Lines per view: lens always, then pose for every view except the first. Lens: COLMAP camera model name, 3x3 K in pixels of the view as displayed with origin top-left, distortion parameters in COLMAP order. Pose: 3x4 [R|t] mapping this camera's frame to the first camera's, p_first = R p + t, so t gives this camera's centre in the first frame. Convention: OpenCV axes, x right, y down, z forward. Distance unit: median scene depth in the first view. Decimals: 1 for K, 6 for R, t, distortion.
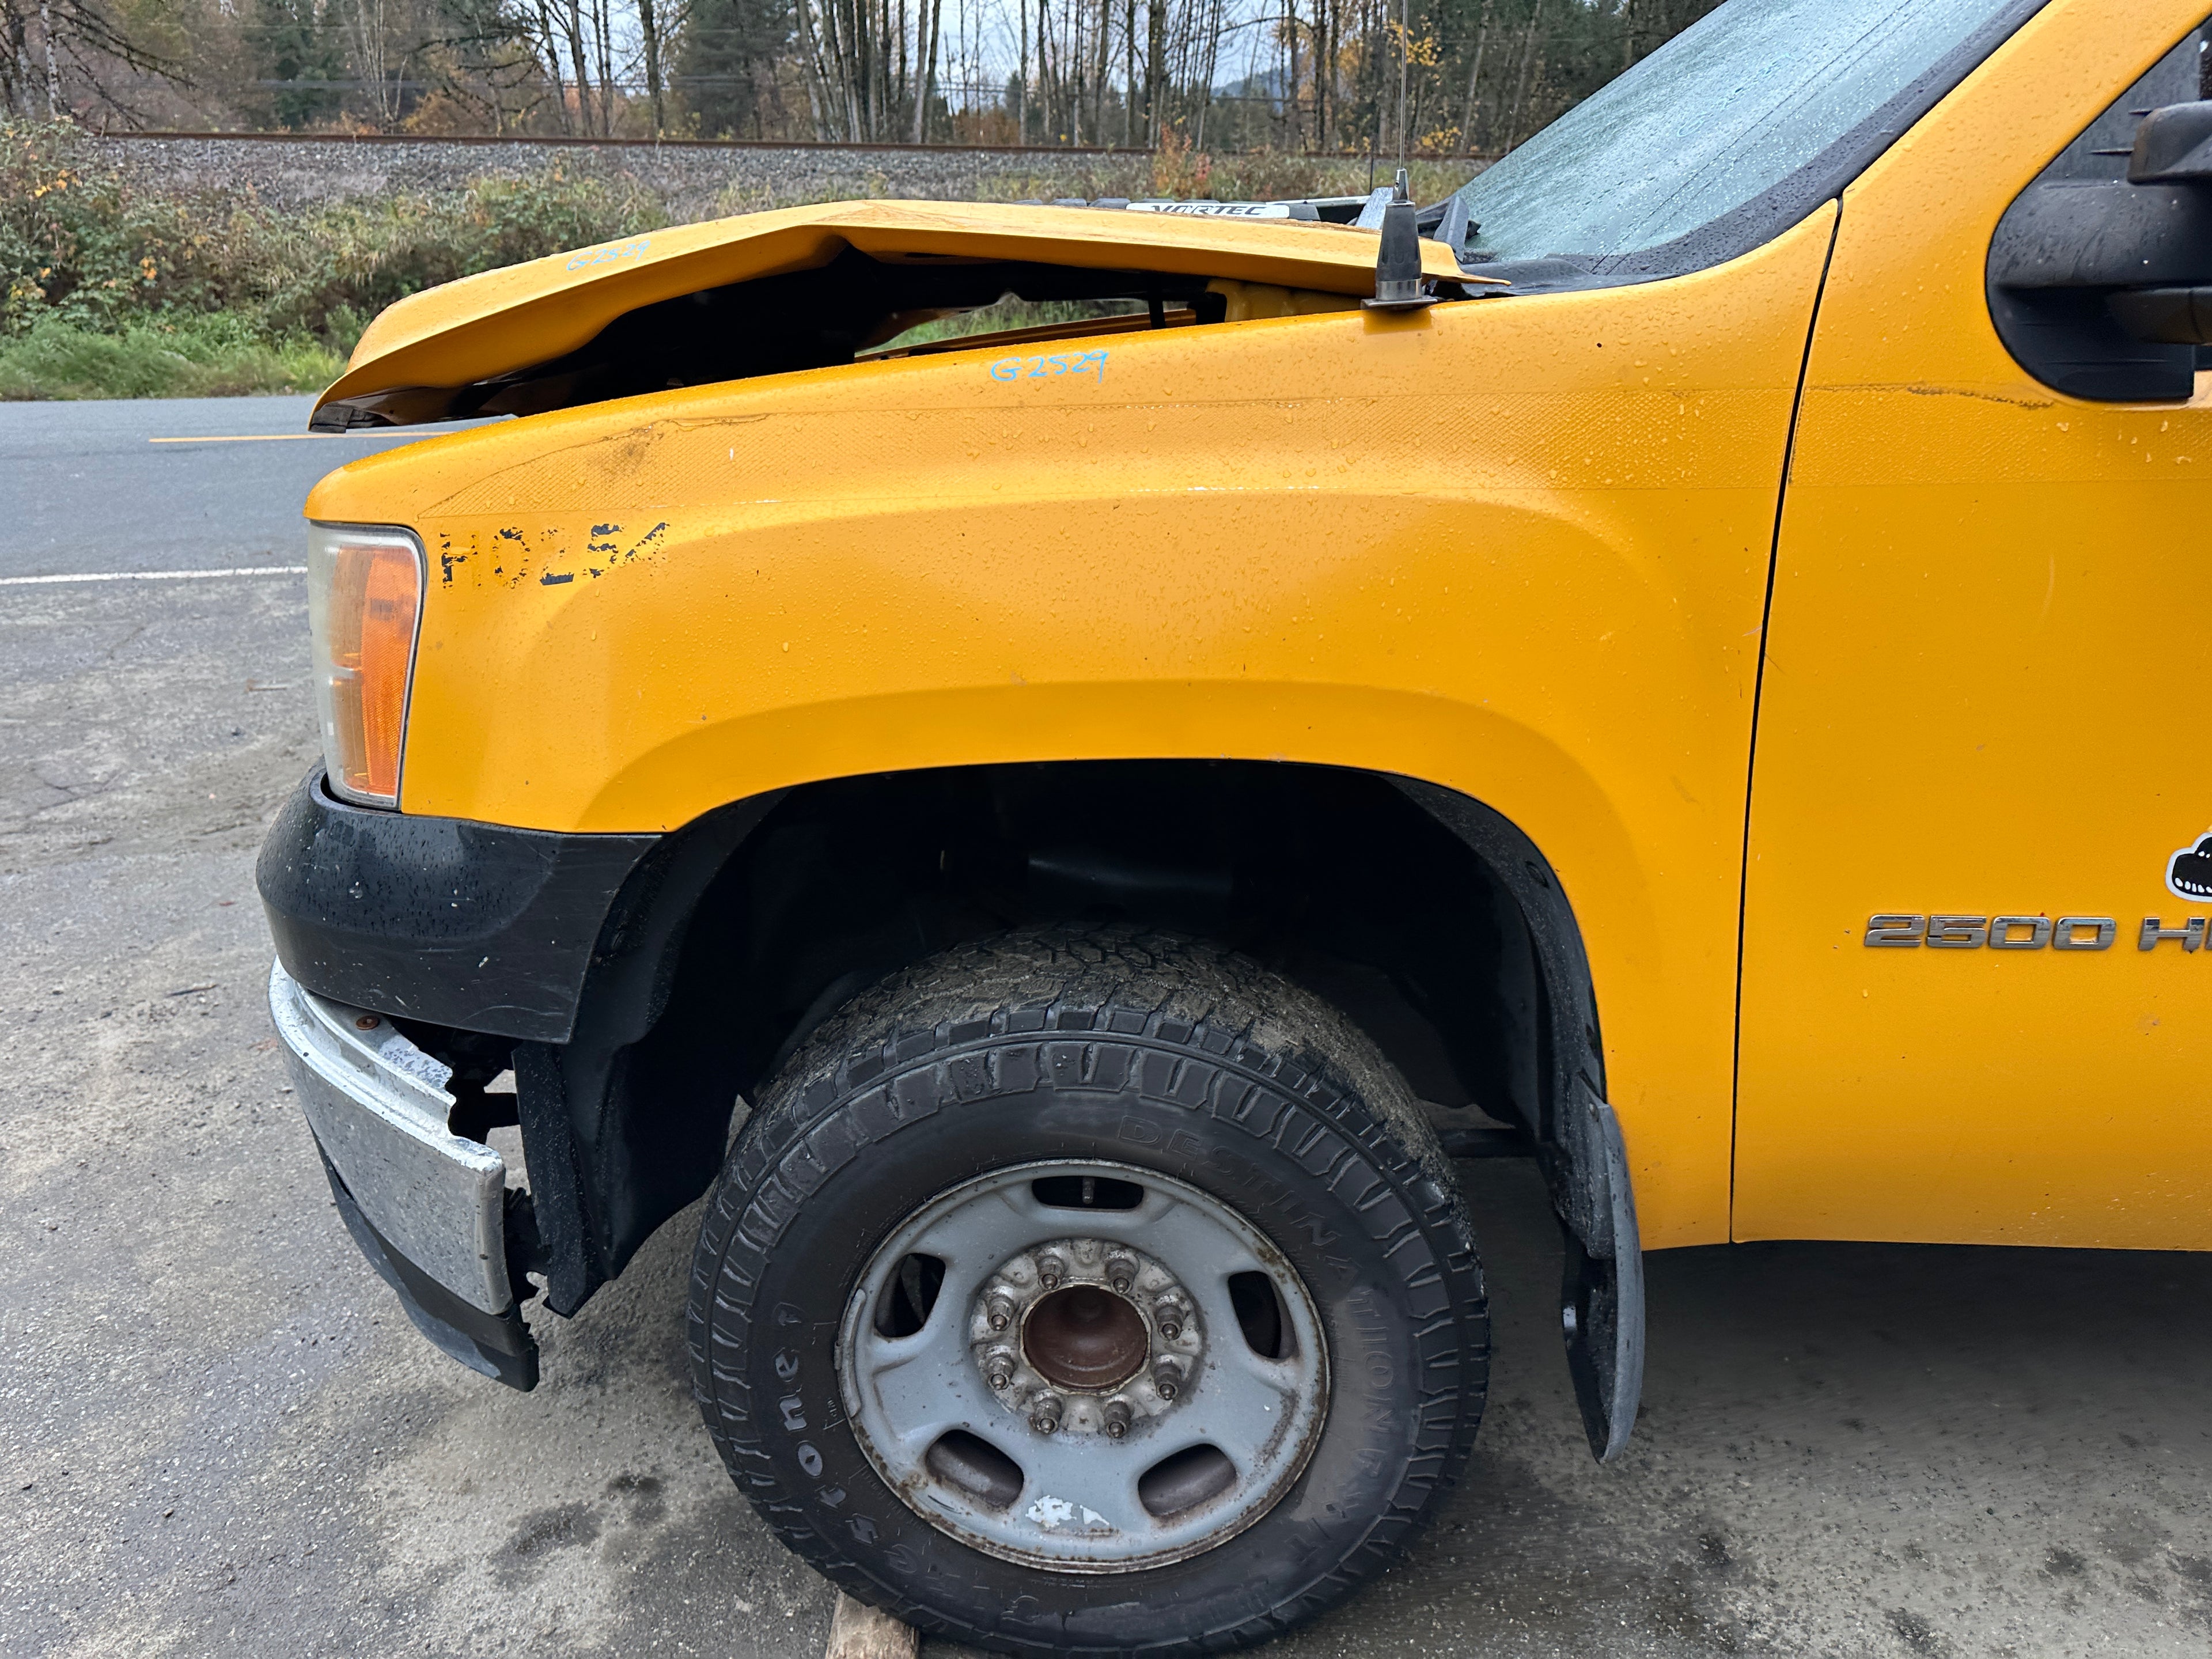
lens RADIAL K [[1550.4, 0, 1113.1], [0, 1550.4, 841.0], [0, 0, 1]] dist [0.038941, -0.044460]
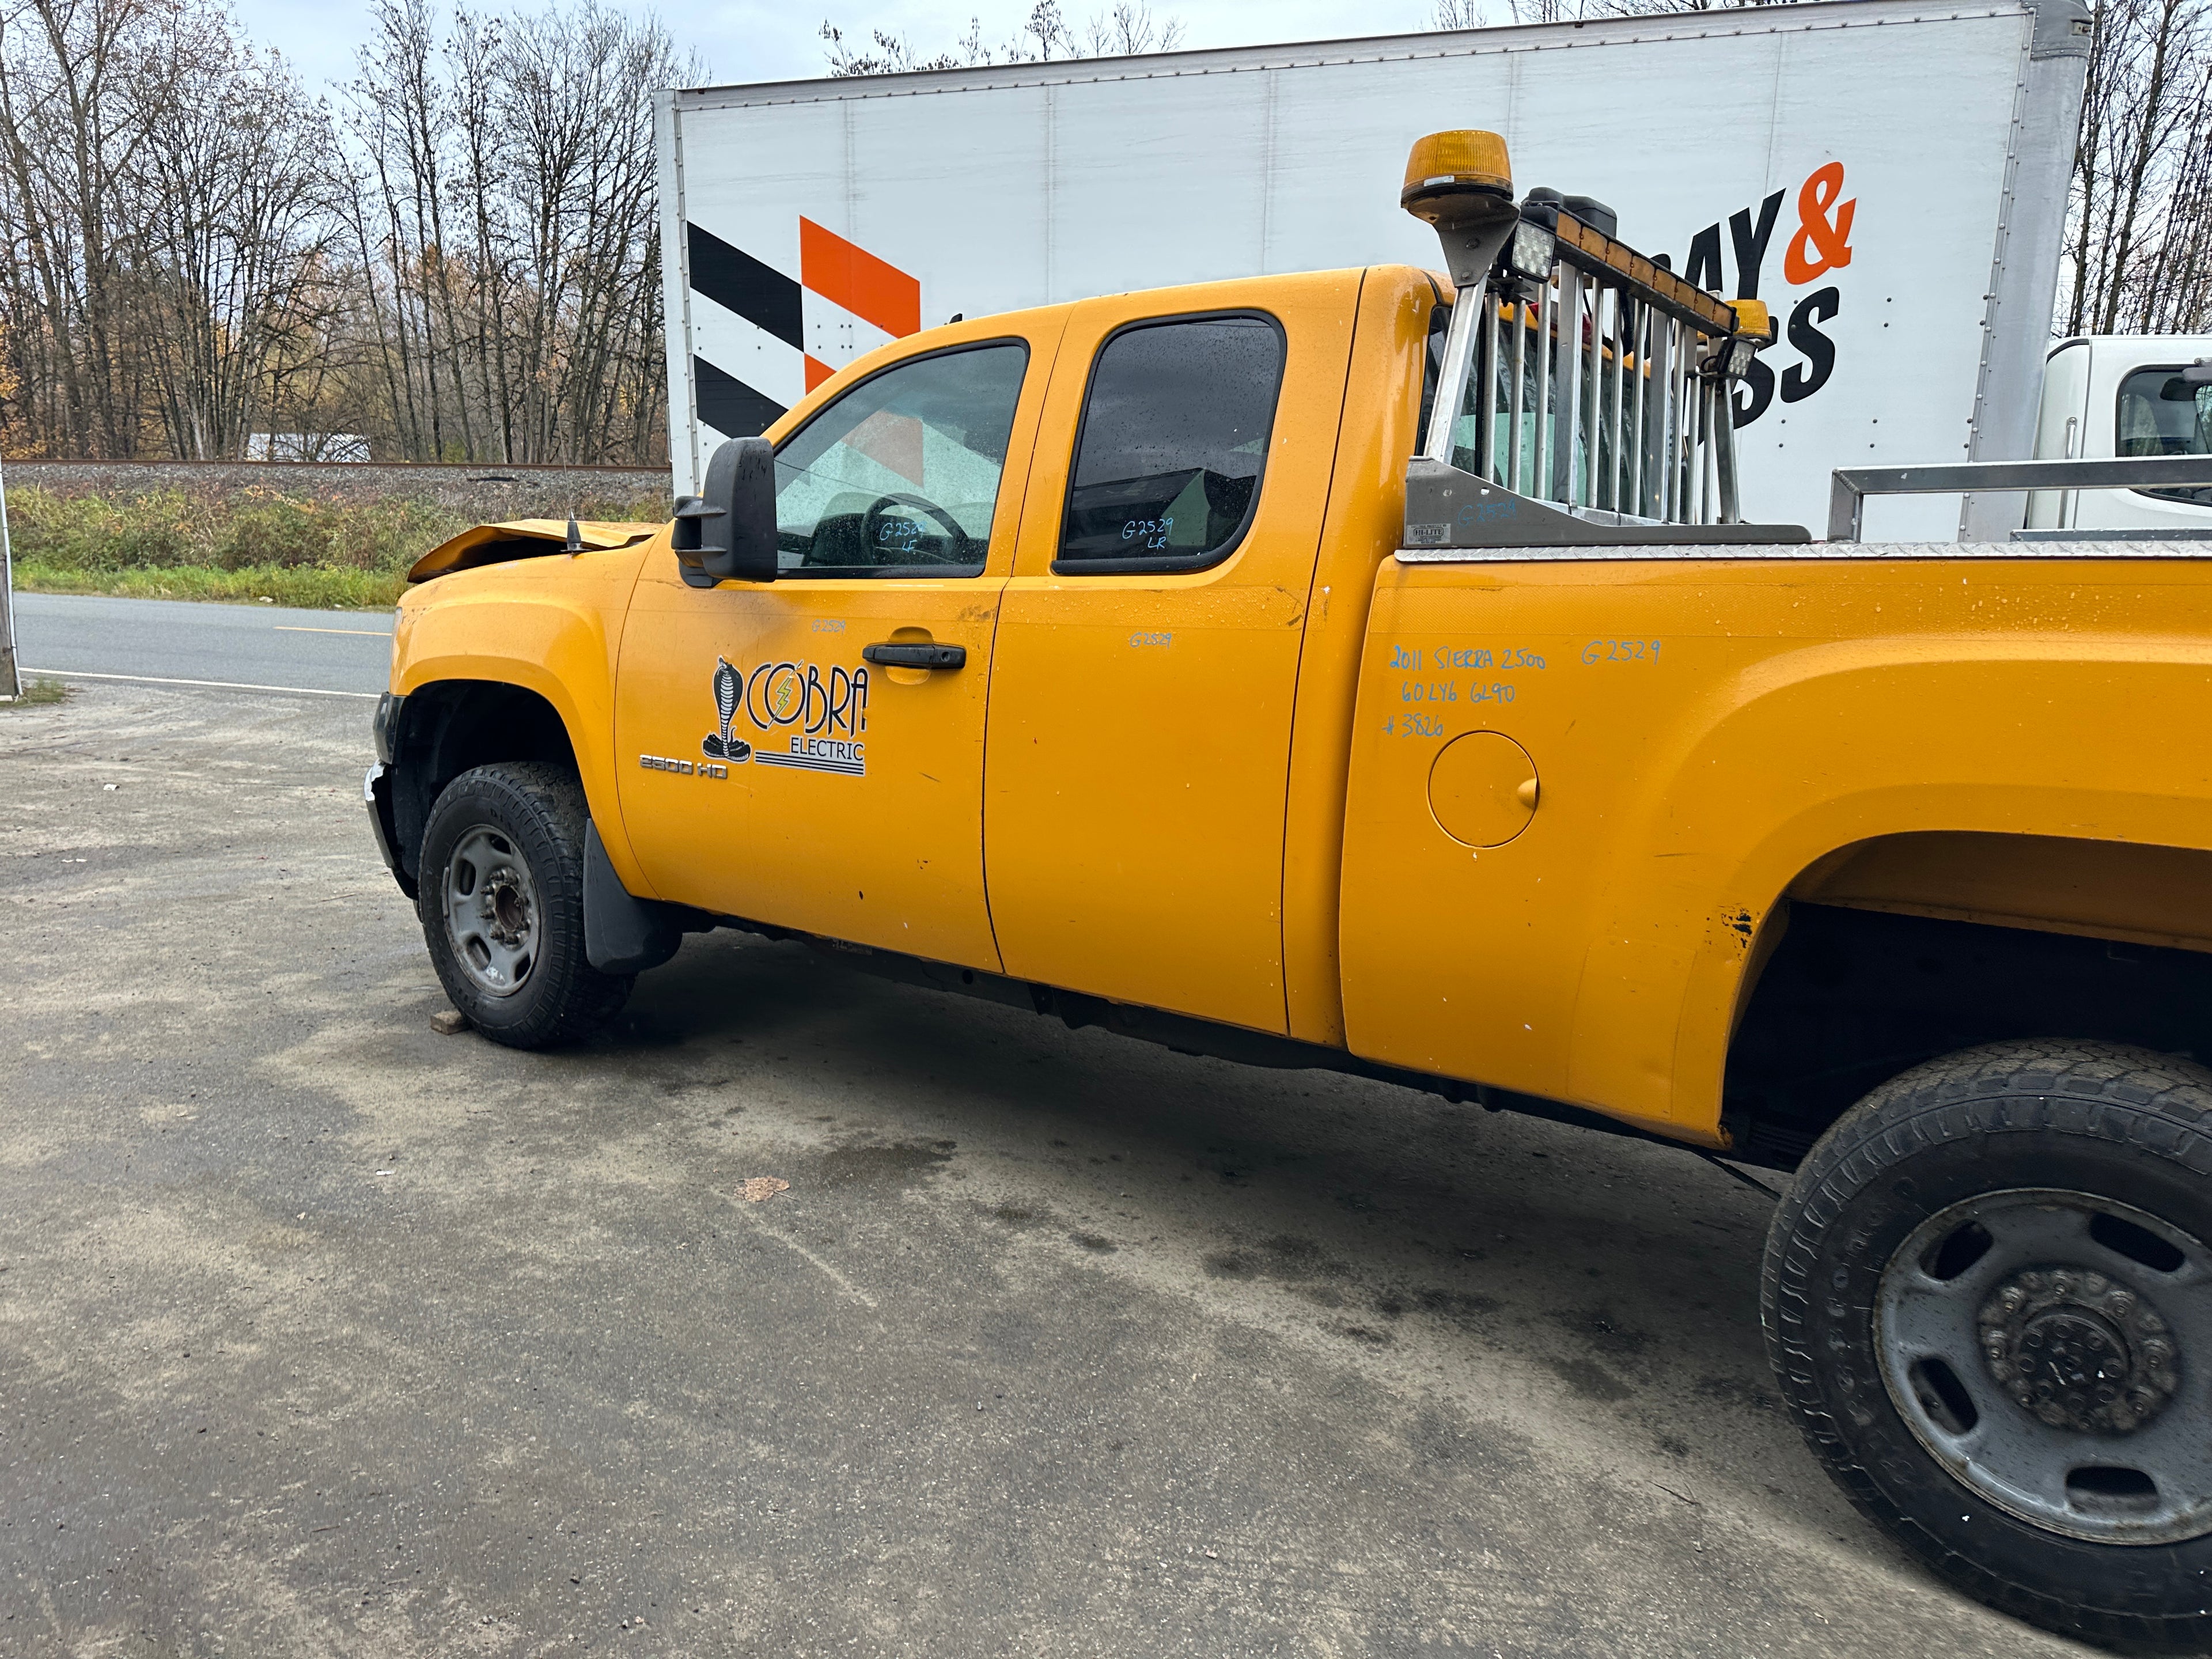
lens RADIAL K [[1550.4, 0, 1087.5], [0, 1550.4, 814.7], [0, 0, 1]] dist [0.038941, -0.044460]
pose [[0.823166, 0.119574, -0.555067, 2.419259], [-0.229893, 0.964050, -0.133254, 0.302022], [0.519179, 0.237296, 0.821063, -0.807735]]
